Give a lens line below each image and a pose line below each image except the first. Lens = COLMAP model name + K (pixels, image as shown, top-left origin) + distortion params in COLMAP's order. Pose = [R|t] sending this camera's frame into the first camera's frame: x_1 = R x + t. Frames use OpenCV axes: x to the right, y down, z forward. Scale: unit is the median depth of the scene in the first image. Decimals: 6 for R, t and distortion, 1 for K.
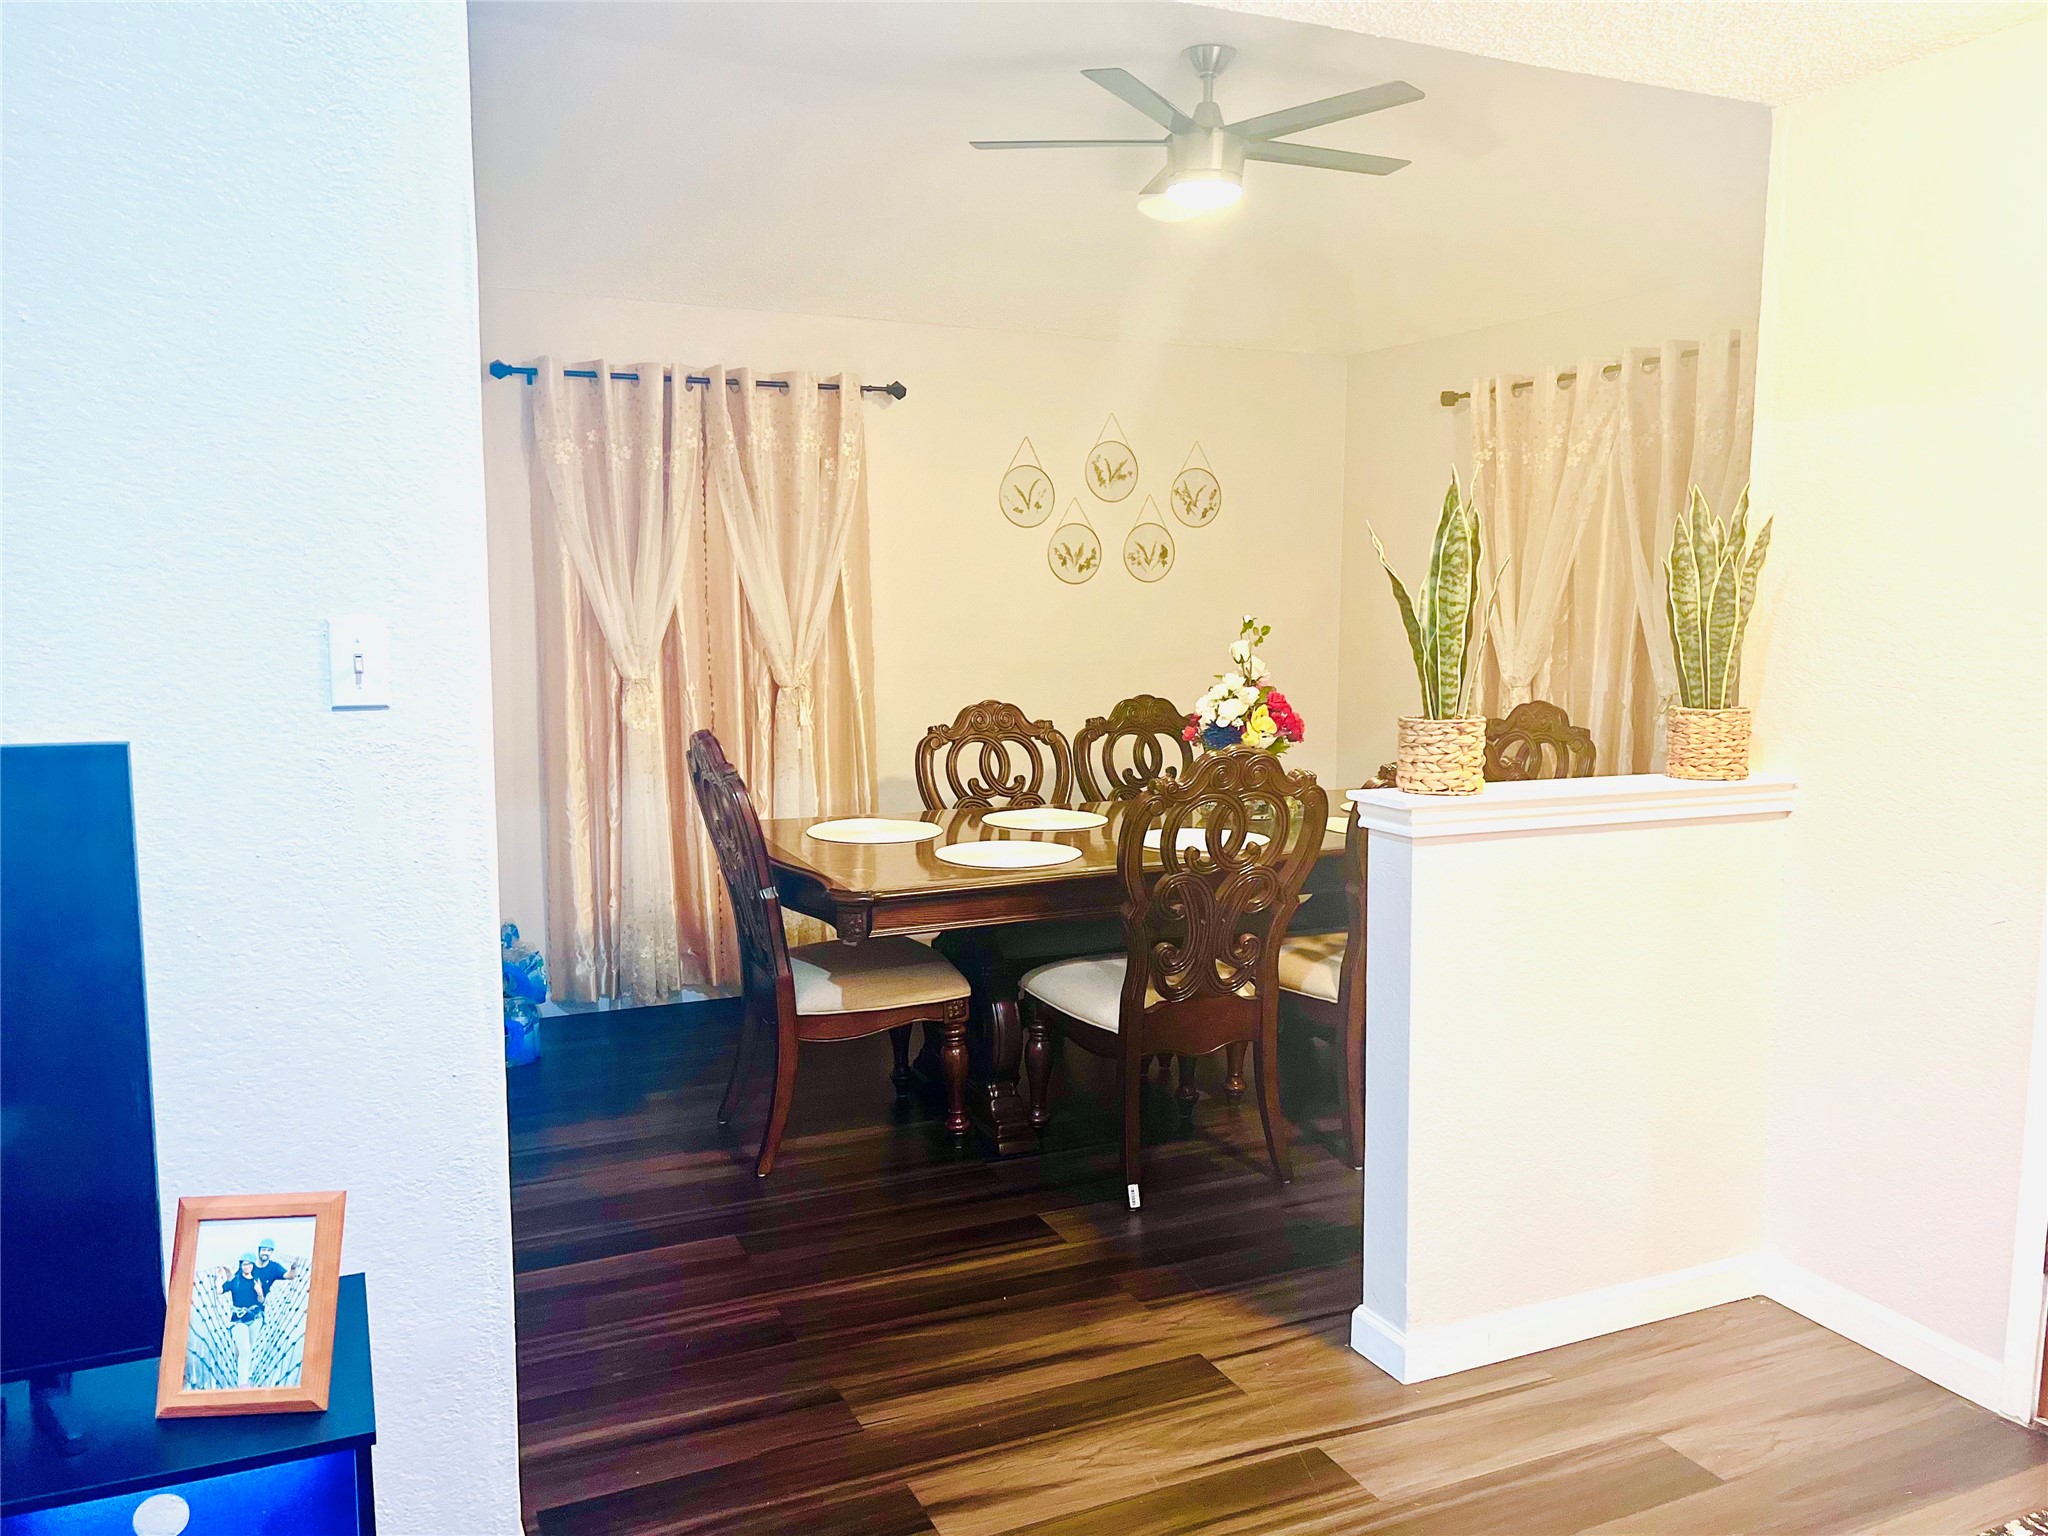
lens RADIAL K [[1531.8, 0, 1031.4], [0, 1531.8, 763.7], [0, 0, 1]] dist [0.098833, -0.121165]
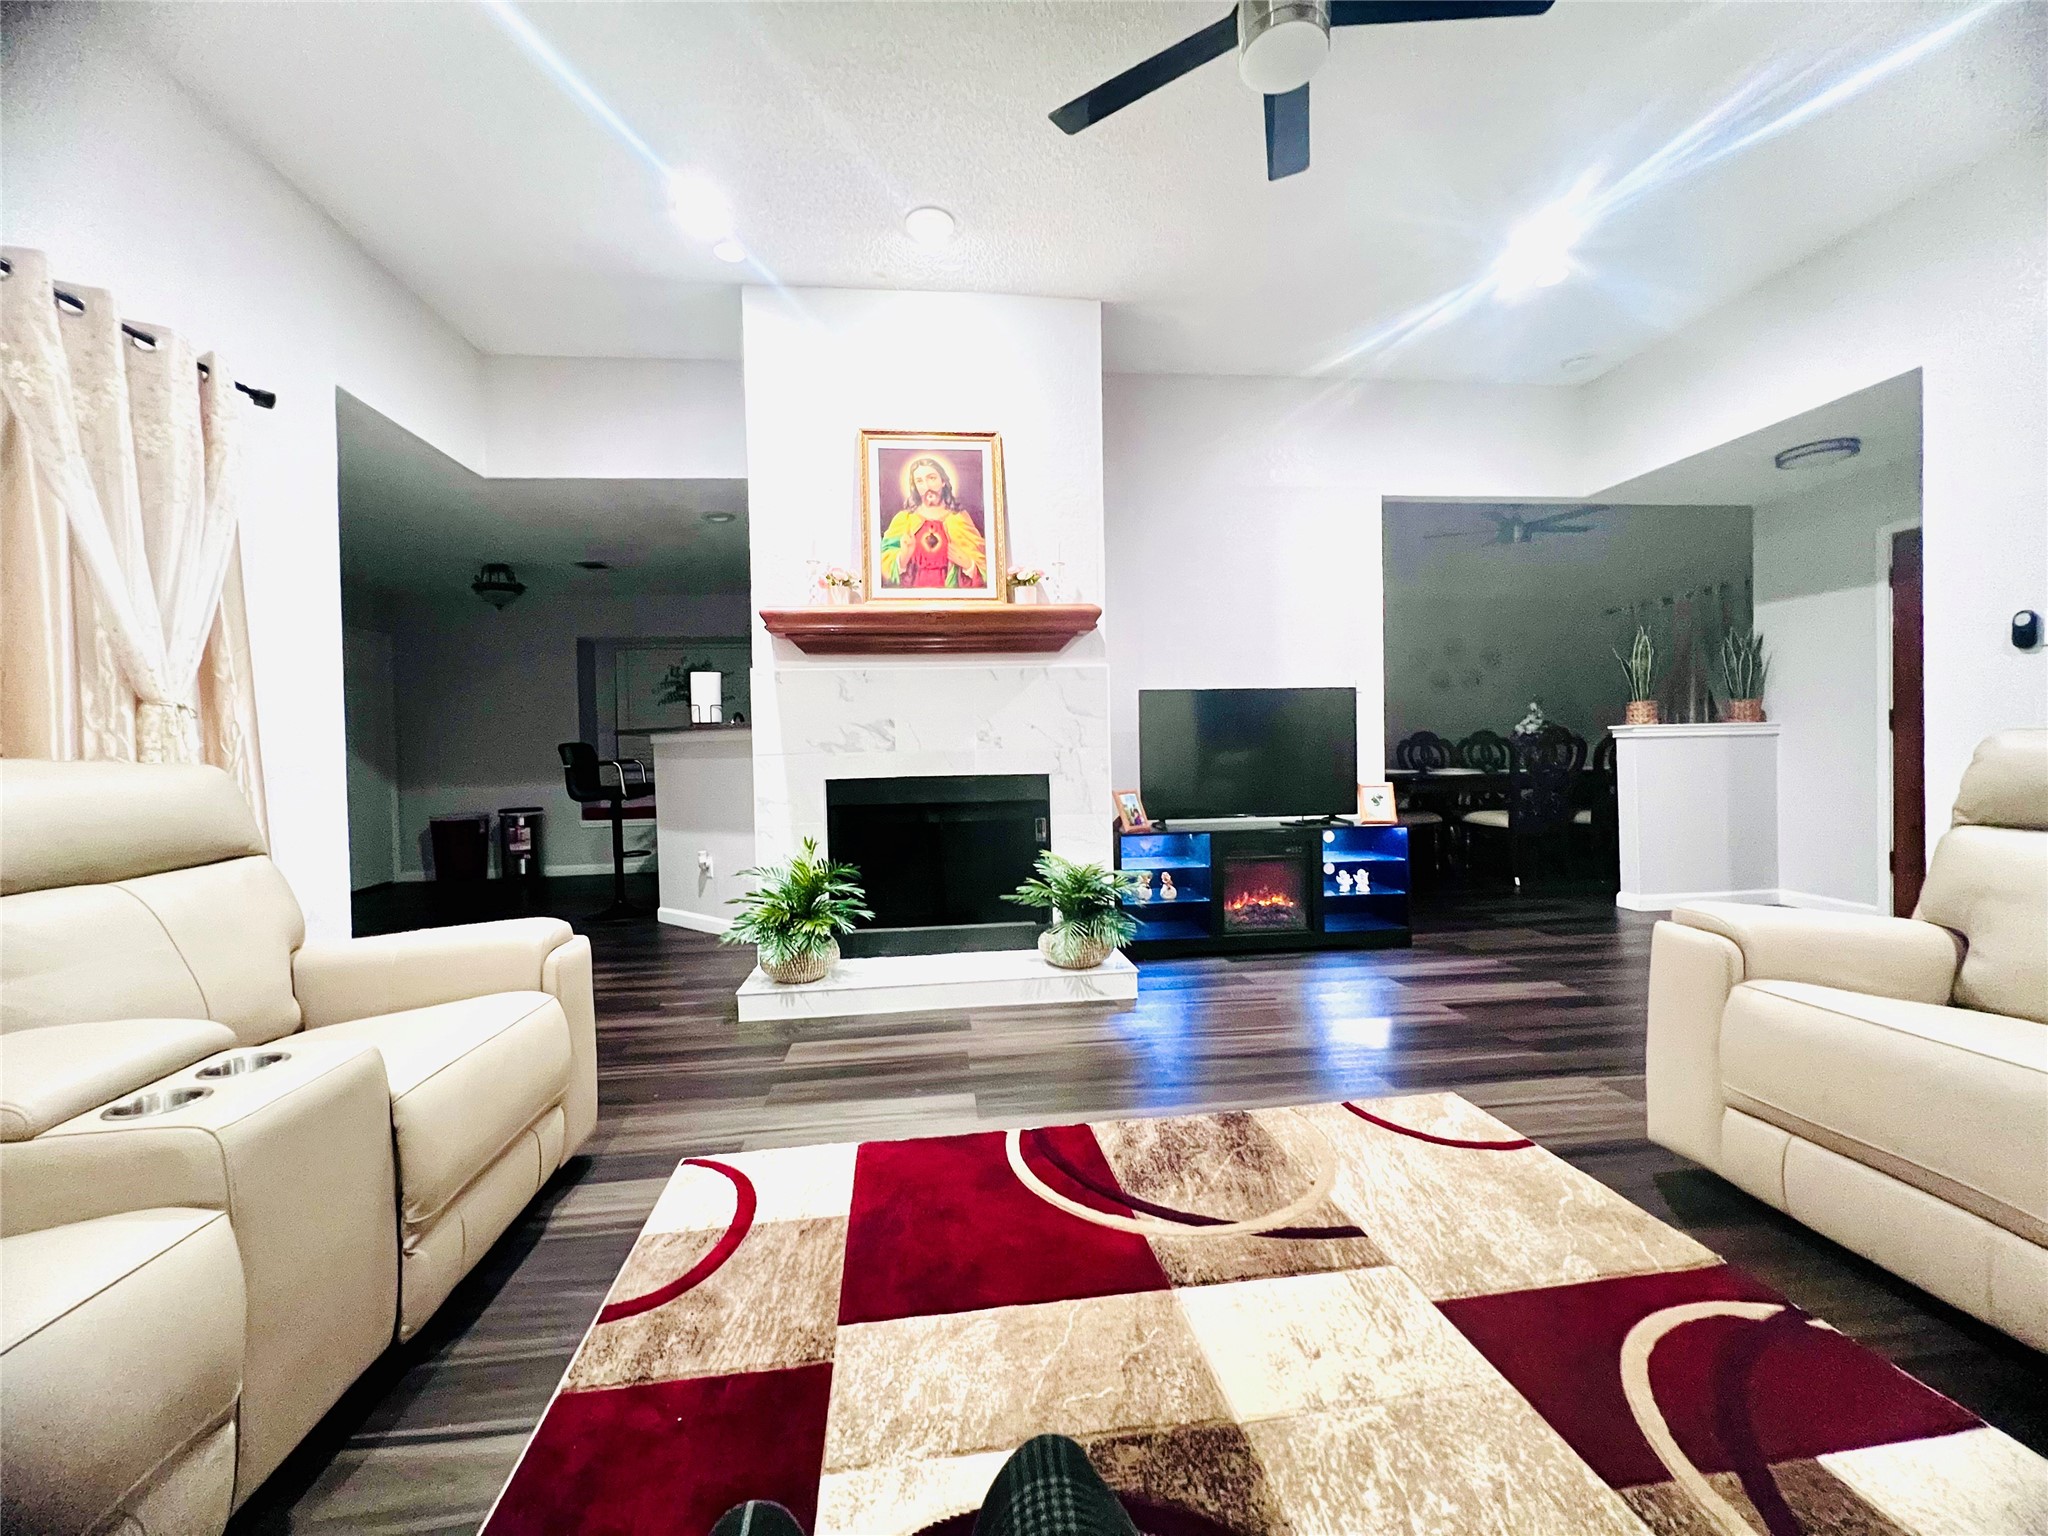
lens RADIAL K [[822.5, 0, 1017.9], [0, 822.5, 768.5], [0, 0, 1]] dist [-0.000977, 0.000093]
pose [[0.950490, -0.017755, -0.310247, -0.281165], [-0.010795, 0.995877, -0.090065, 0.176419], [0.310567, 0.088955, 0.946380, -0.643441]]
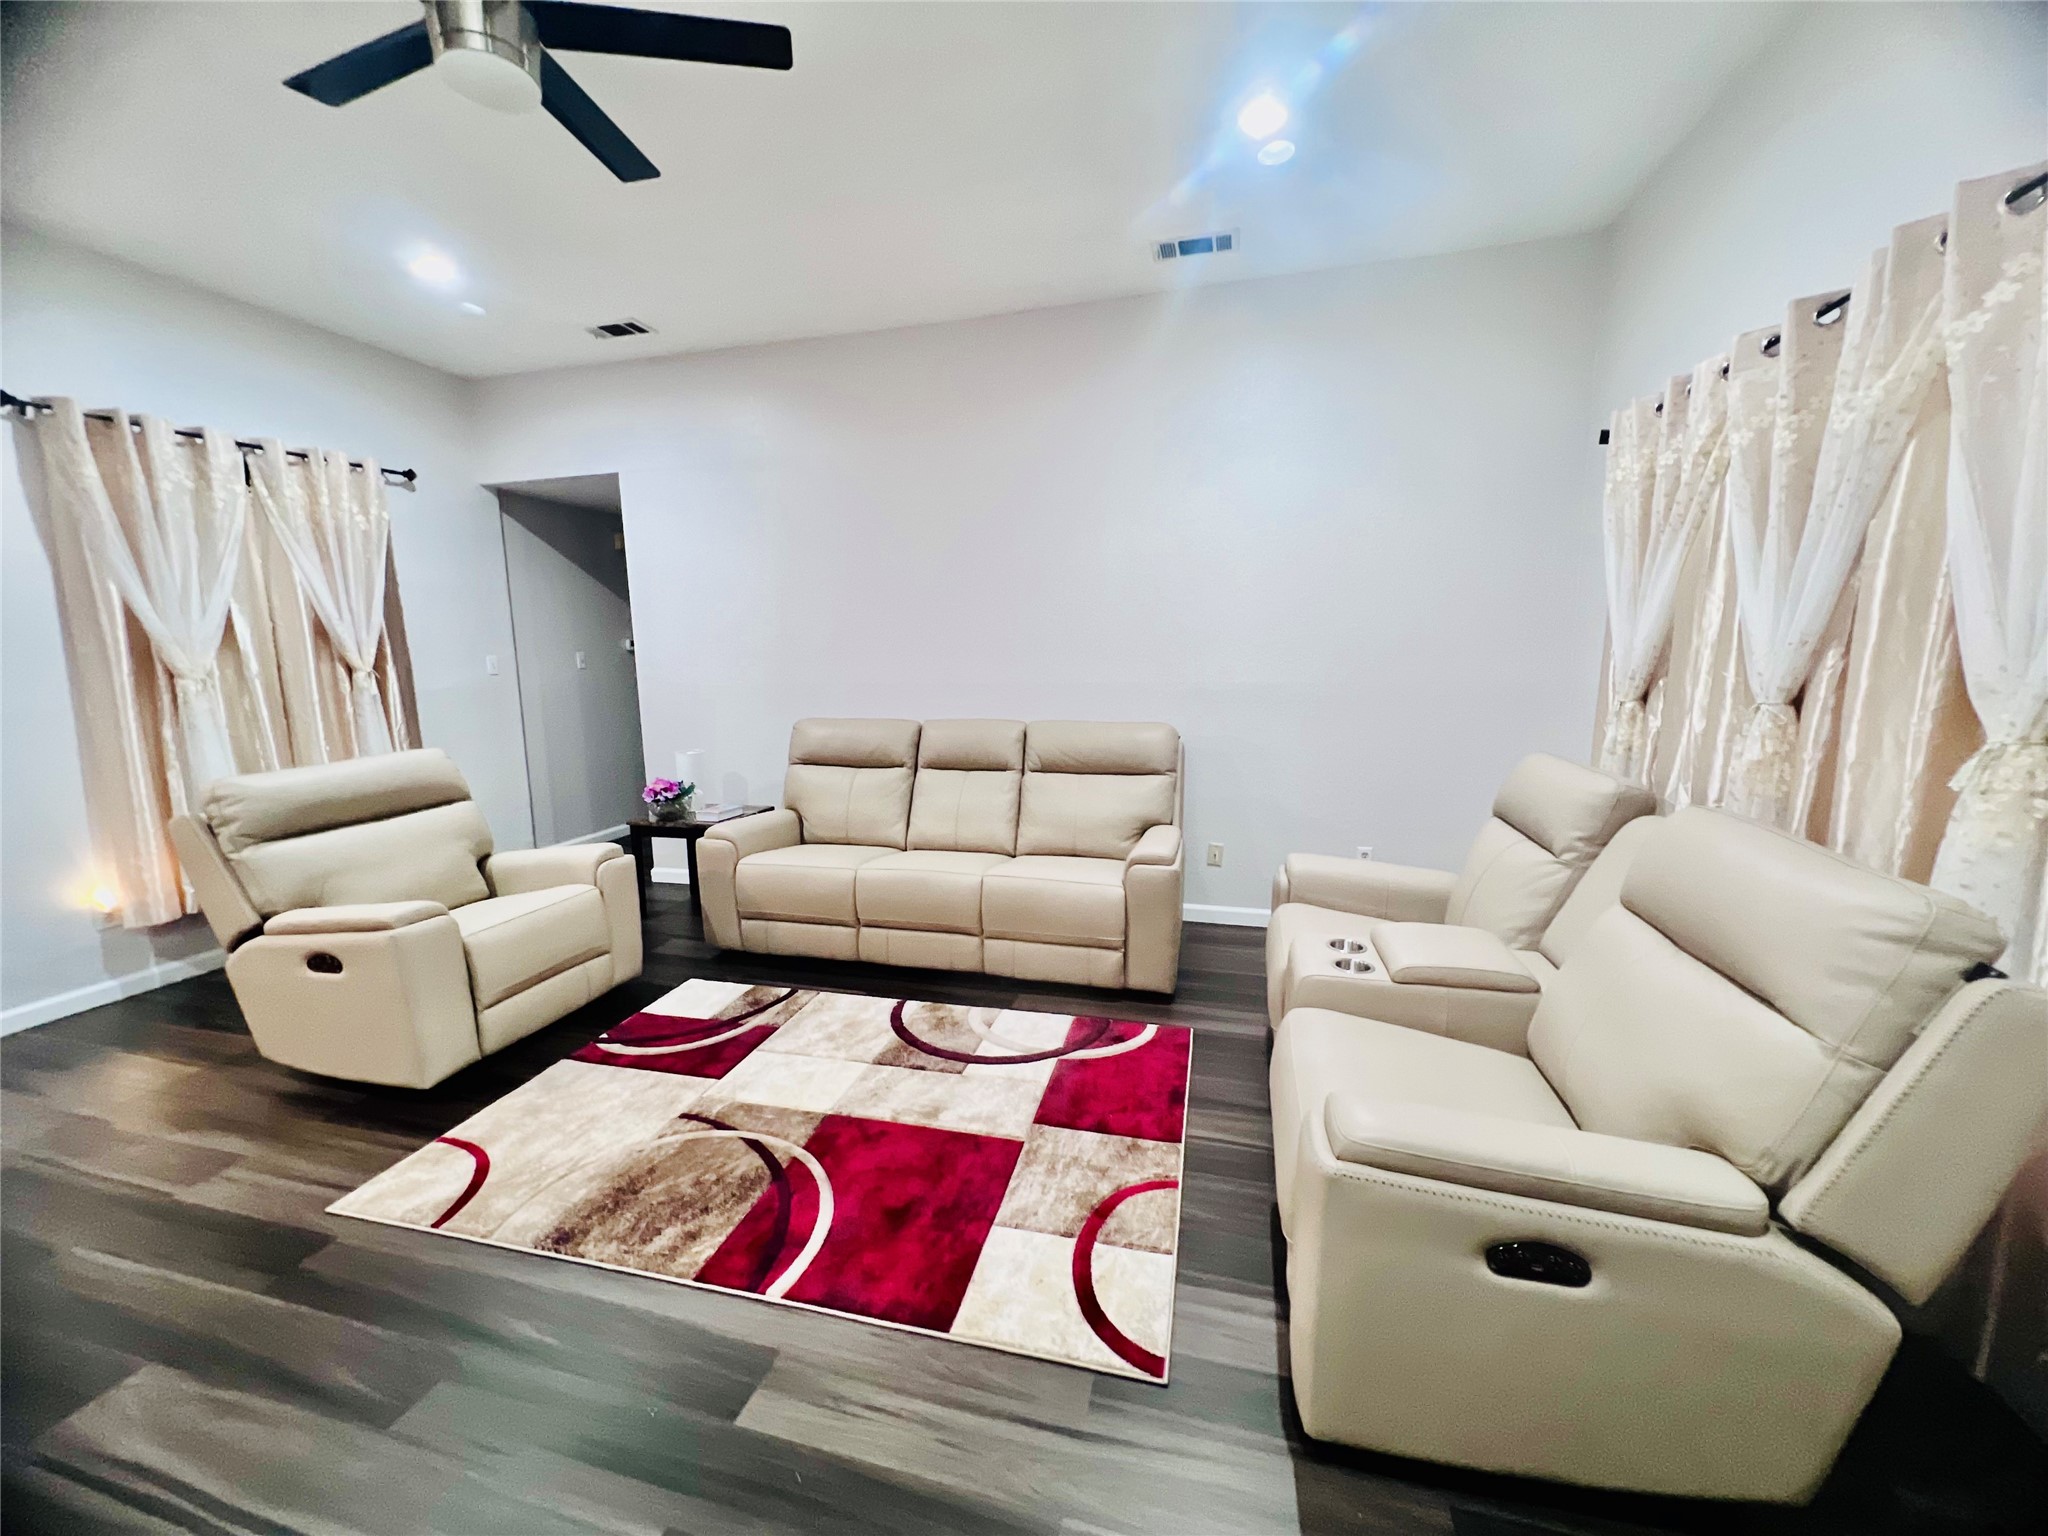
lens RADIAL K [[822.5, 0, 1017.9], [0, 822.5, 768.5], [0, 0, 1]] dist [-0.000977, 0.000093]
pose [[-0.765700, -0.088262, 0.637113, -0.776379], [0.082450, 0.968899, 0.233317, 0.009162], [-0.637891, 0.231181, -0.734609, 0.012159]]
